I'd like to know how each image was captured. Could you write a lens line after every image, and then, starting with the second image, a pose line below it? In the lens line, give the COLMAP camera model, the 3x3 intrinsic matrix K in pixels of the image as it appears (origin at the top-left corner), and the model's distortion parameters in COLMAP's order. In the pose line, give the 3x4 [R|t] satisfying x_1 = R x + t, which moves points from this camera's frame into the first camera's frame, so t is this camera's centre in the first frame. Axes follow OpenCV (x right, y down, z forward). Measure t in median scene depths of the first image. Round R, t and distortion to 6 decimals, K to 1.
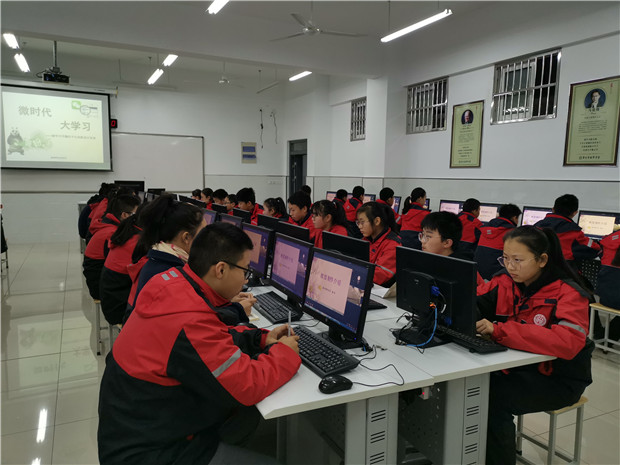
lens RADIAL K [[479.5, 0, 310.0], [0, 479.5, 232.5], [0, 0, 1]] dist [0.059470, -0.057050]
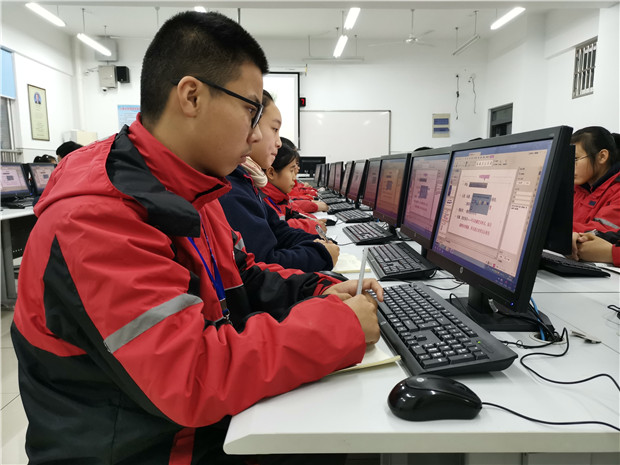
lens RADIAL K [[479.5, 0, 310.0], [0, 479.5, 232.5], [0, 0, 1]] dist [0.059470, -0.057050]
pose [[0.915255, 0.035868, -0.401275, 0.020272], [-0.032143, 0.999355, 0.016012, 0.031409], [0.401590, -0.001757, 0.915818, 0.106782]]
